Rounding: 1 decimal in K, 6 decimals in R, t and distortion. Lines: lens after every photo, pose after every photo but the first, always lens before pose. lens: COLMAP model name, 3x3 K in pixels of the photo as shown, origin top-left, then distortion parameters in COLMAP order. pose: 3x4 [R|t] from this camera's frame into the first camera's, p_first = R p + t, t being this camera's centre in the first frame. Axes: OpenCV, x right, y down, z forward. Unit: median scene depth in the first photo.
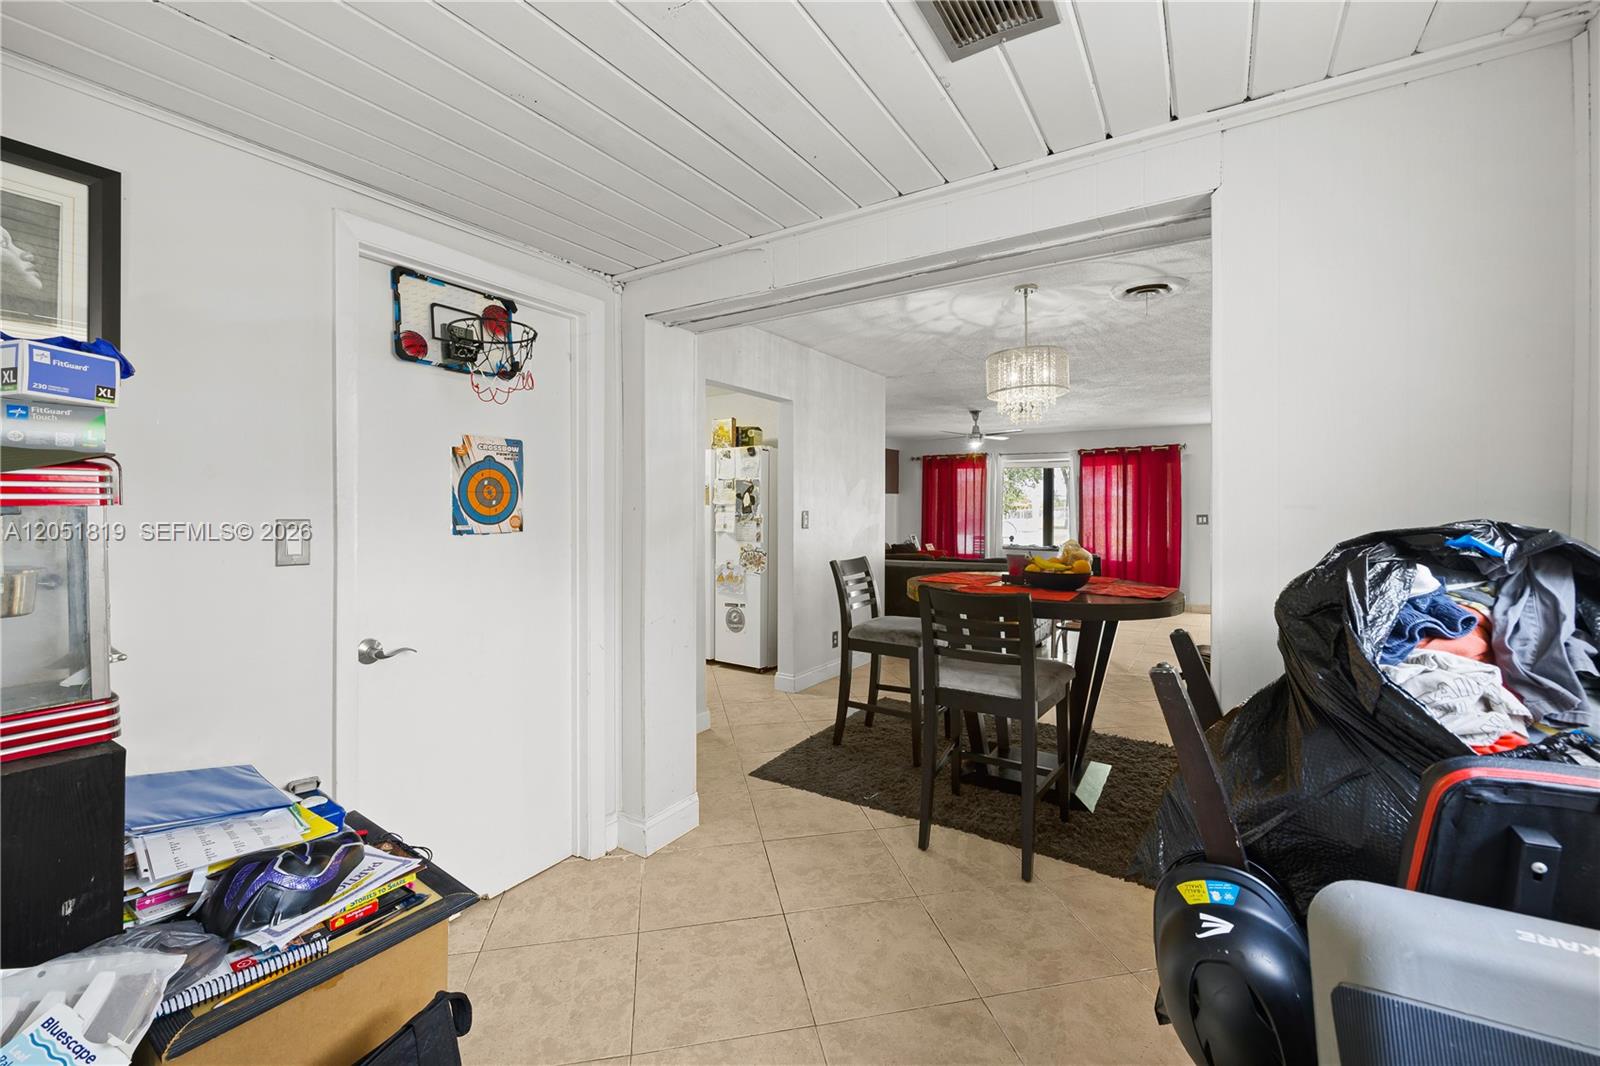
lens RADIAL K [[656.0, 0, 791.5], [0, 656.0, 507.5], [0, 0, 1]] dist [-0.007661, 0.002150]
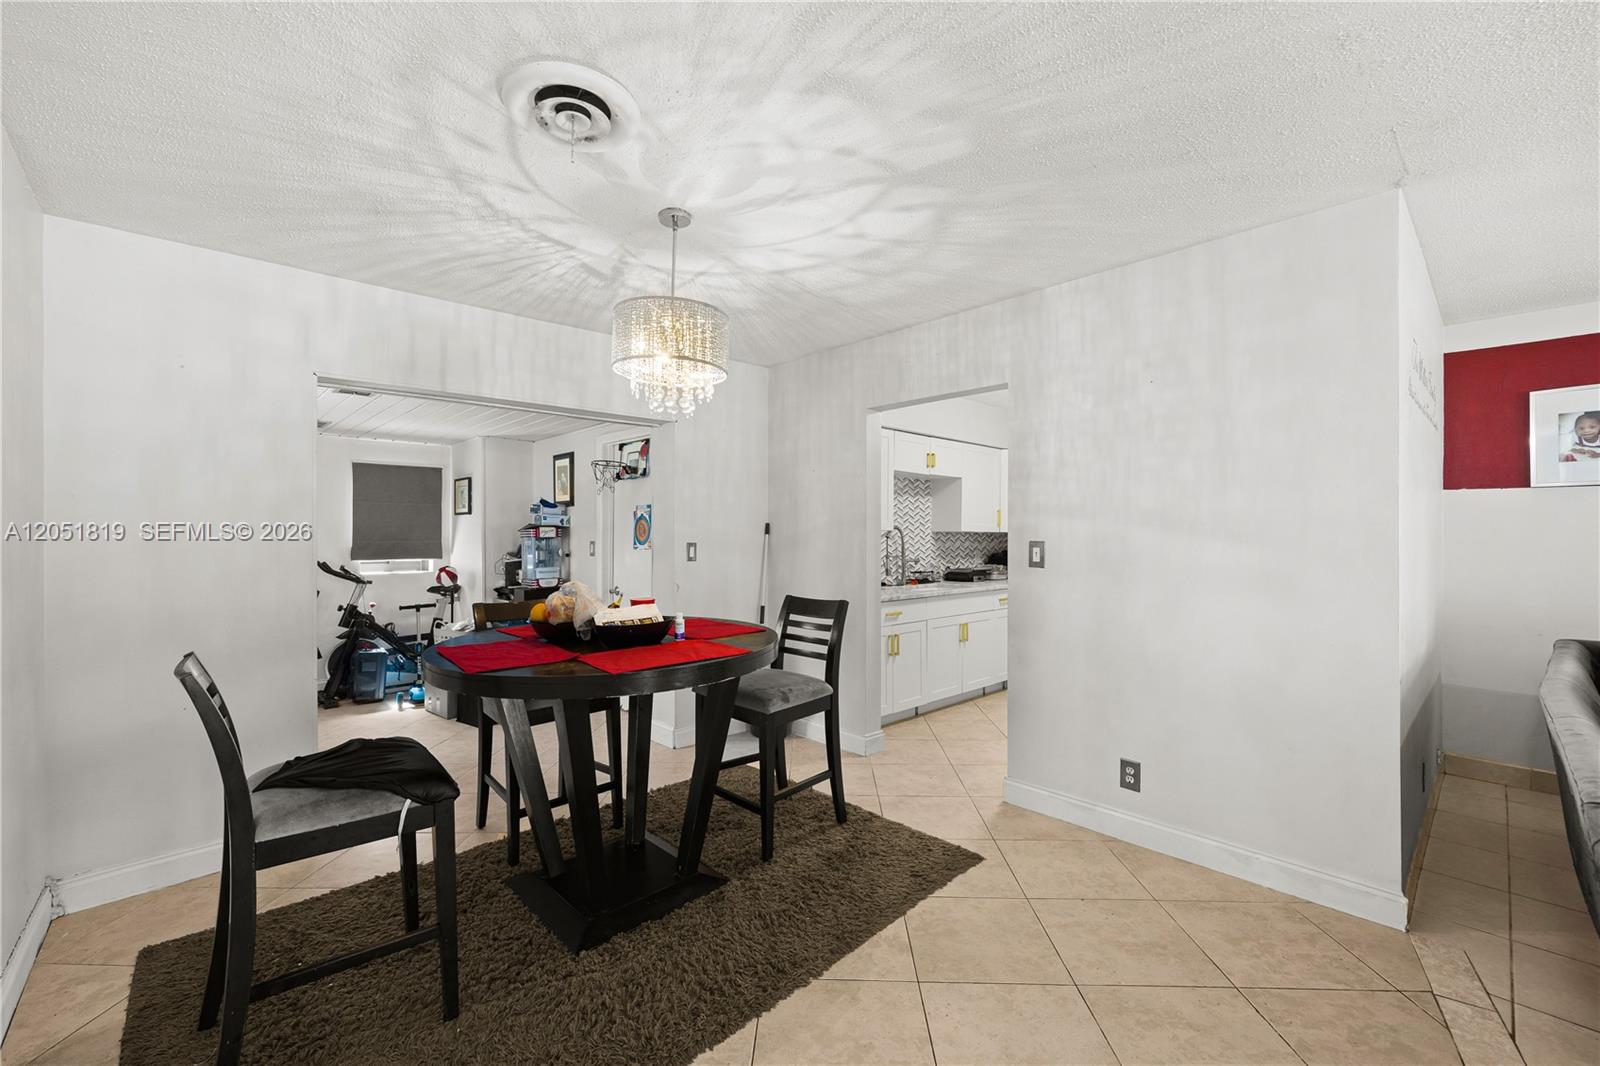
lens RADIAL K [[656.0, 0, 798.0], [0, 656.0, 535.7], [0, 0, 1]] dist [-0.007661, 0.002150]
pose [[-0.226509, 0.001732, -0.974007, 0.650380], [0.004567, 0.999989, 0.000716, -0.001658], [0.973998, -0.004286, -0.226515, 0.835532]]
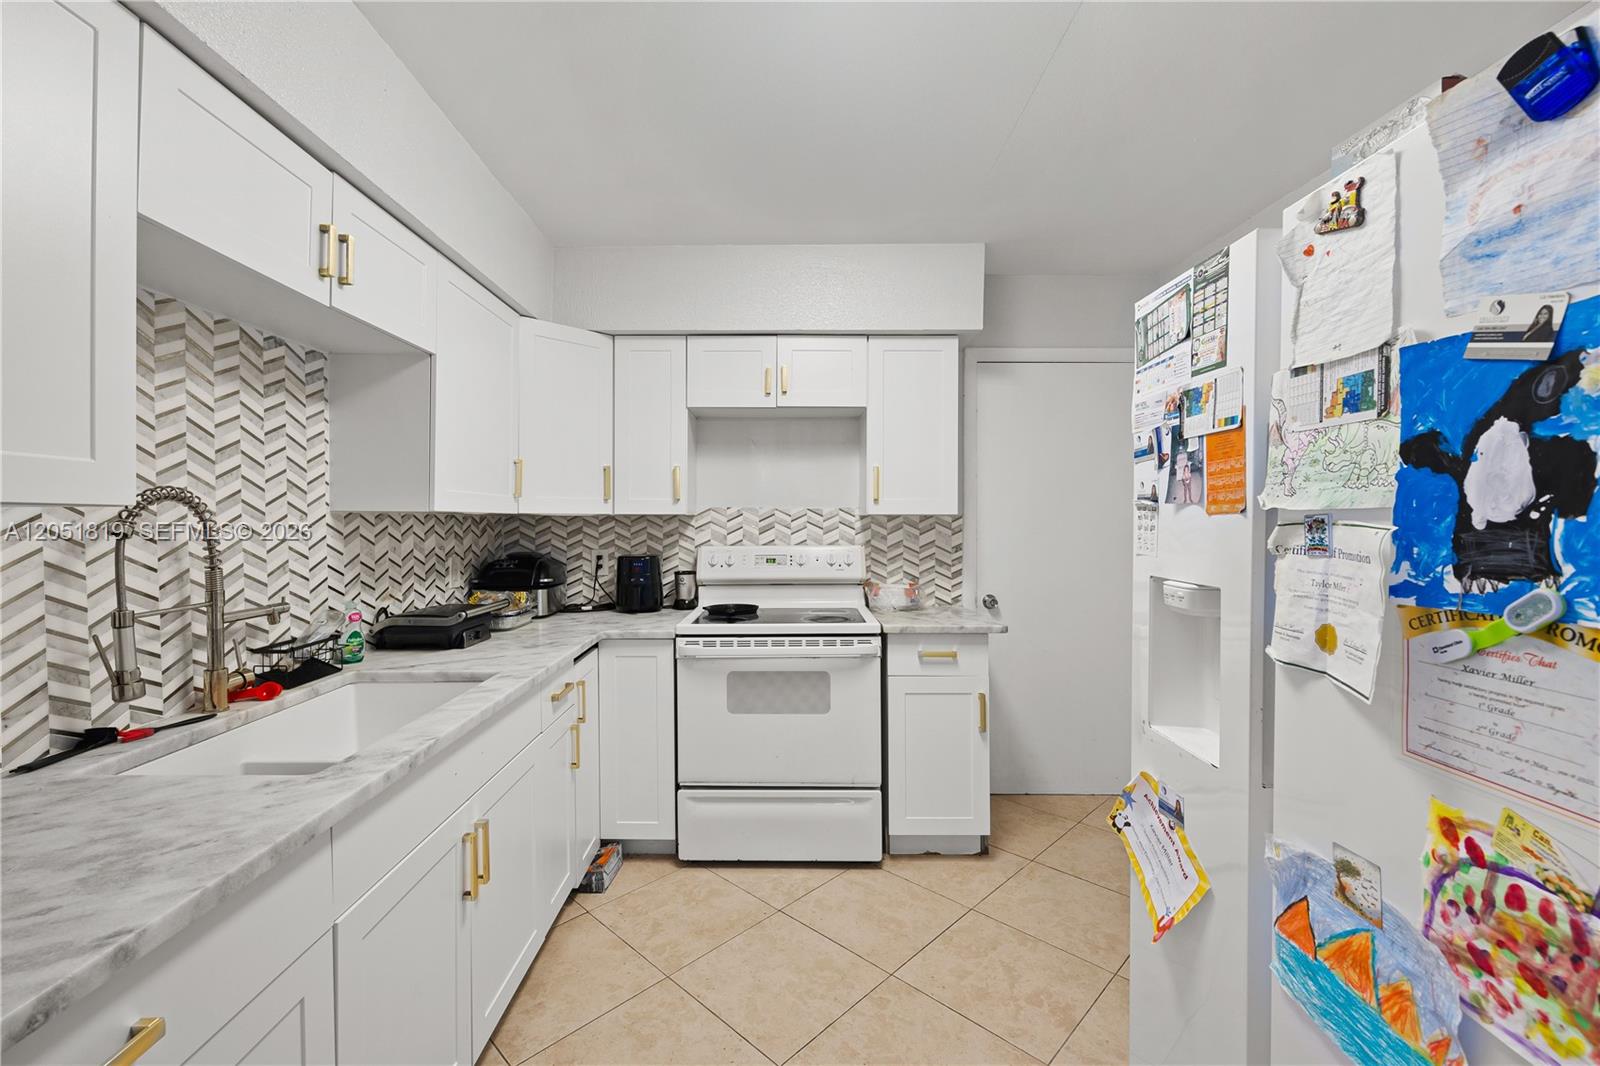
lens RADIAL K [[670.2, 0, 780.9], [0, 670.2, 521.7], [0, 0, 1]] dist [-0.001649, -0.000444]
pose [[0.559171, 0.008105, -0.829013, -0.037812], [0.003964, 0.999915, 0.012449, -0.004703], [0.829043, -0.010248, 0.559091, 0.803340]]
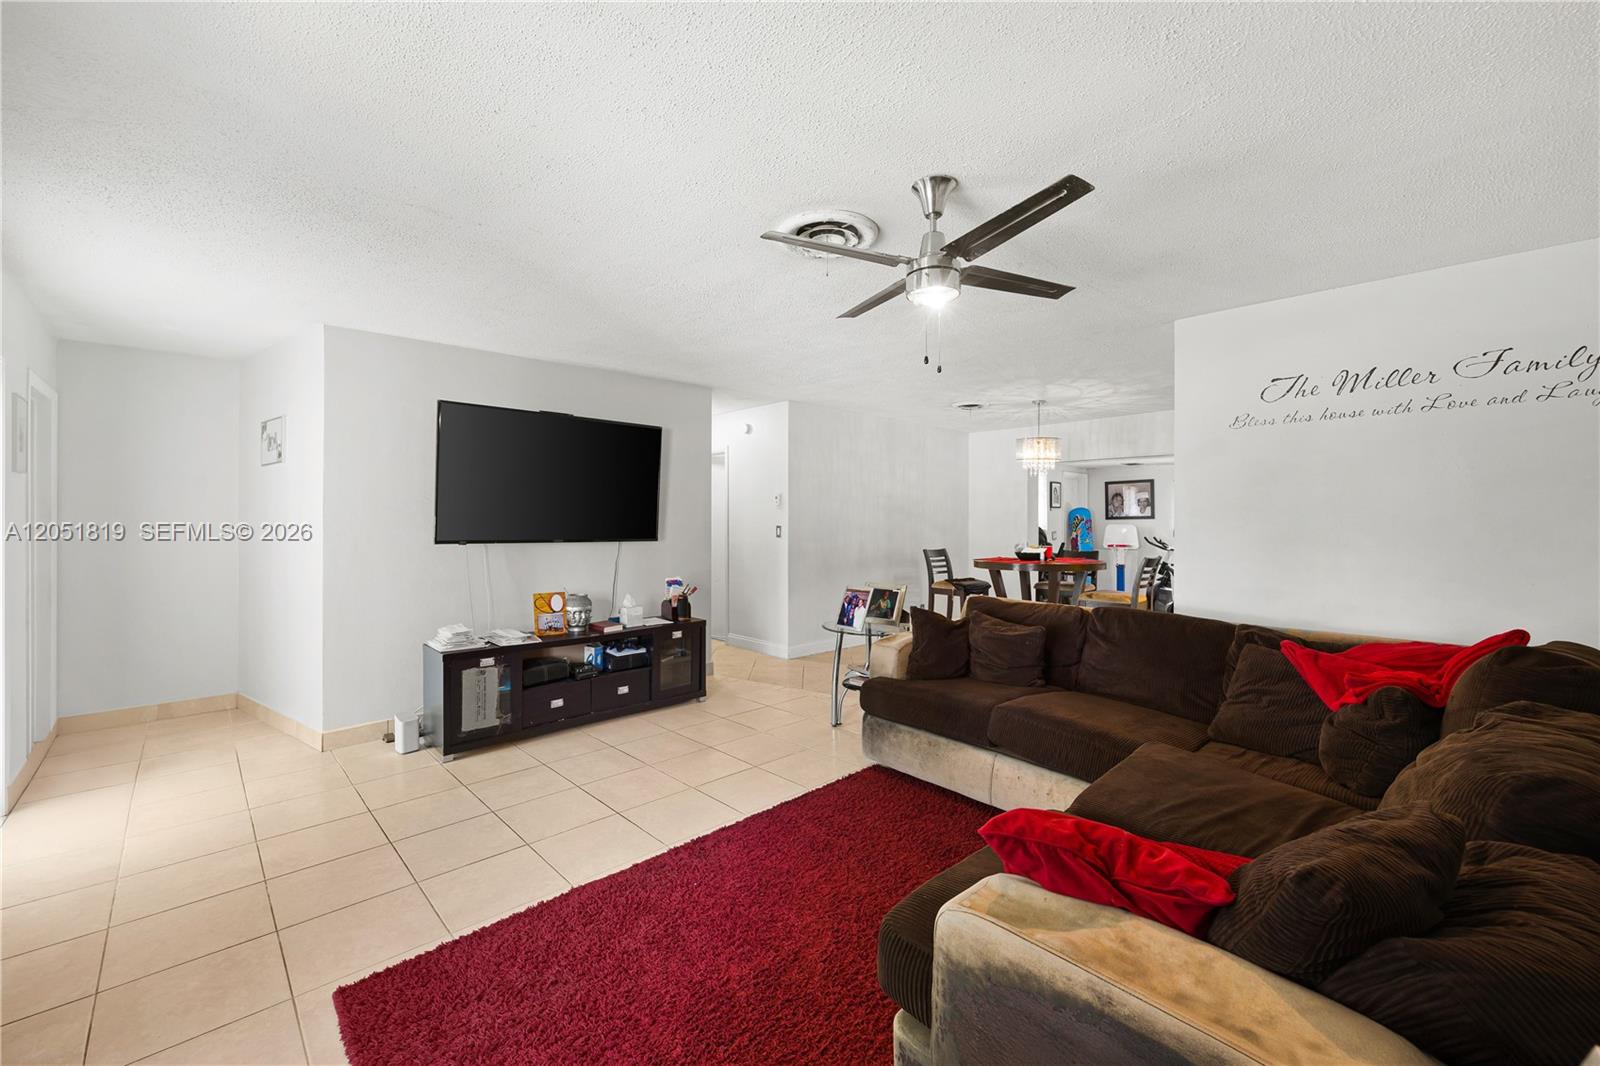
lens RADIAL K [[656.0, 0, 783.5], [0, 656.0, 524.1], [0, 0, 1]] dist [-0.007661, 0.002150]
pose [[-0.973005, -0.006874, 0.230681, 0.410577], [-0.006556, 0.999976, 0.002145, 0.002958], [-0.230690, 0.000575, -0.973027, 1.914152]]
